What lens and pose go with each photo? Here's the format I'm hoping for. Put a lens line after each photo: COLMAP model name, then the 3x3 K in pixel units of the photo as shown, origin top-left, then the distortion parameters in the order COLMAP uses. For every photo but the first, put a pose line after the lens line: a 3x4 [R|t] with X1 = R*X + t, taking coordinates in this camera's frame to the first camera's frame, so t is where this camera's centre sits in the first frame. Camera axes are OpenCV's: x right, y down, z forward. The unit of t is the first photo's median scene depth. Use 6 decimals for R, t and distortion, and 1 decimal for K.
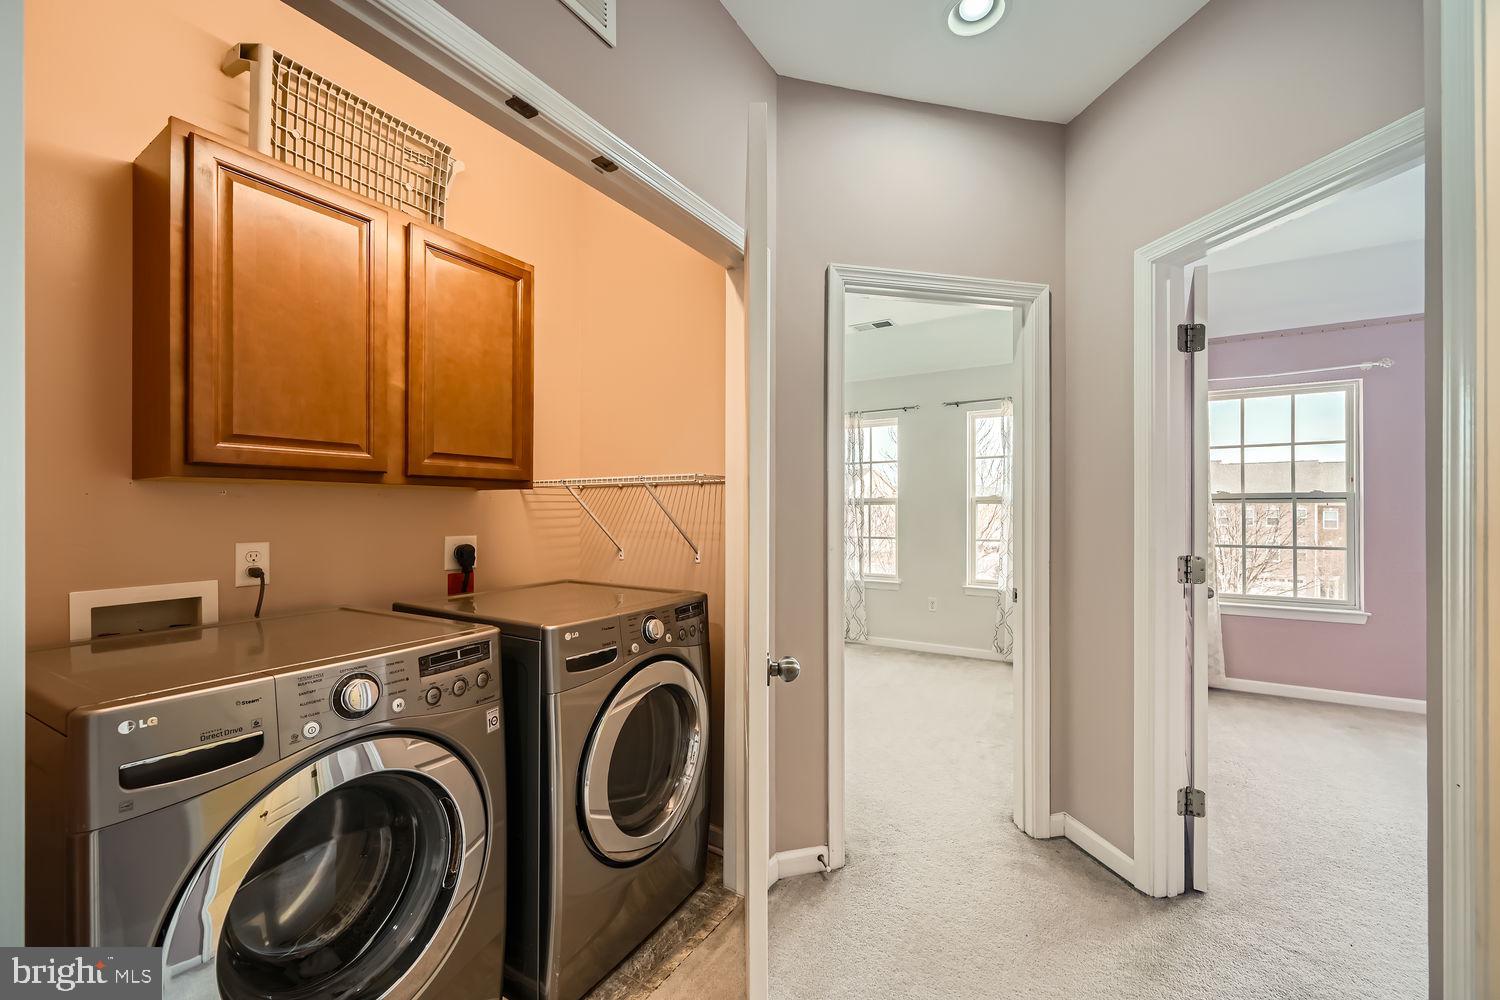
lens RADIAL K [[599.4, 0, 758.2], [0, 599.4, 509.4], [0, 0, 1]] dist [0.000143, -0.000452]
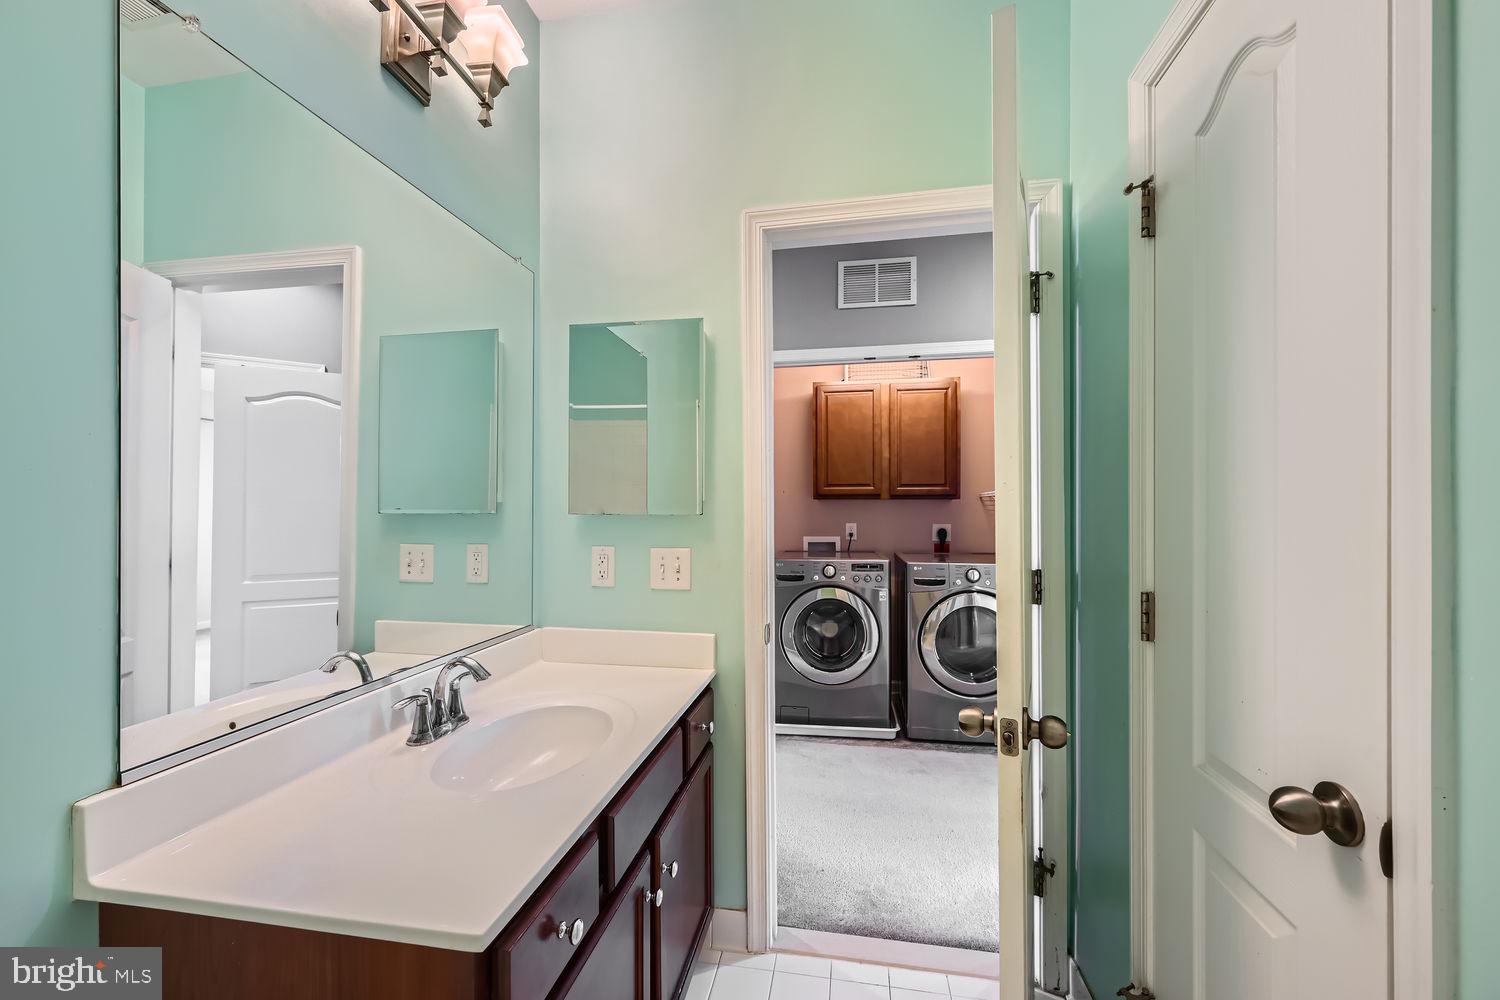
lens RADIAL K [[599.4, 0, 748.2], [0, 599.4, 506.0], [0, 0, 1]] dist [0.000143, -0.000452]
pose [[0.365891, -0.004858, -0.930645, 1.410271], [0.003388, 0.999987, -0.003888, -0.008941], [0.930652, -0.001730, 0.365902, -0.353349]]
